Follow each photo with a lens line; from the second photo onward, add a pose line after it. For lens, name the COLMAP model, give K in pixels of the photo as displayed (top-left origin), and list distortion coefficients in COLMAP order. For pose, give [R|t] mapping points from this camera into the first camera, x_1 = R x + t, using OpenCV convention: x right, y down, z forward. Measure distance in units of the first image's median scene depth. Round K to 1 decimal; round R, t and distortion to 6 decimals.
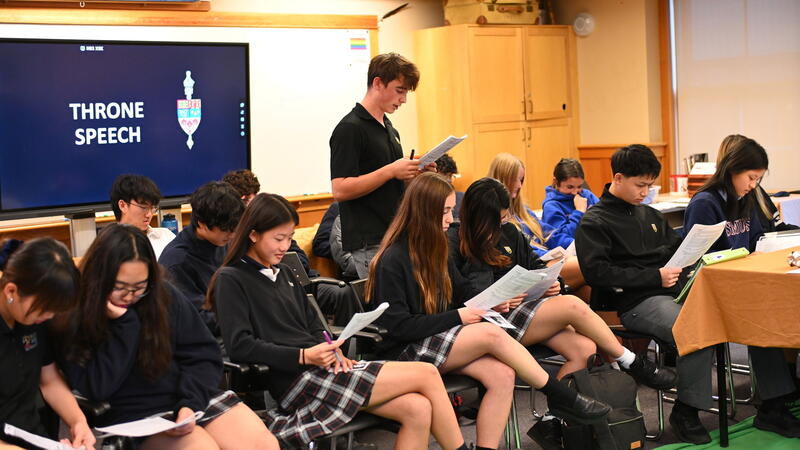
lens RADIAL K [[1128.5, 0, 403.0], [0, 1128.5, 229.5], [0, 0, 1]] dist [-0.093851, 0.000000]
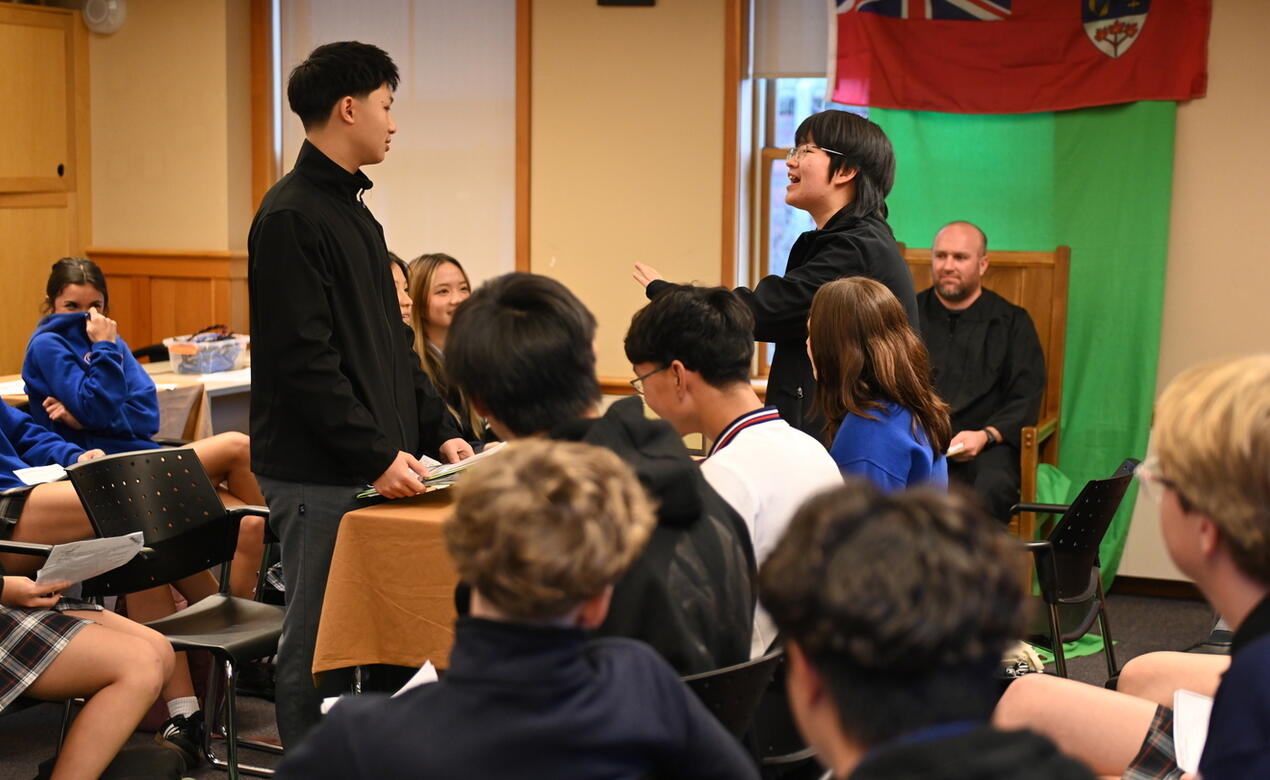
lens RADIAL K [[1916.4, 0, 644.6], [0, 1916.4, 392.5], [0, 0, 1]] dist [0.002253, 0.000000]
pose [[0.909057, 0.020051, 0.416189, 0.024974], [-0.015575, 0.999779, -0.014148, -0.000648], [-0.416381, 0.006379, 0.909168, 0.105426]]
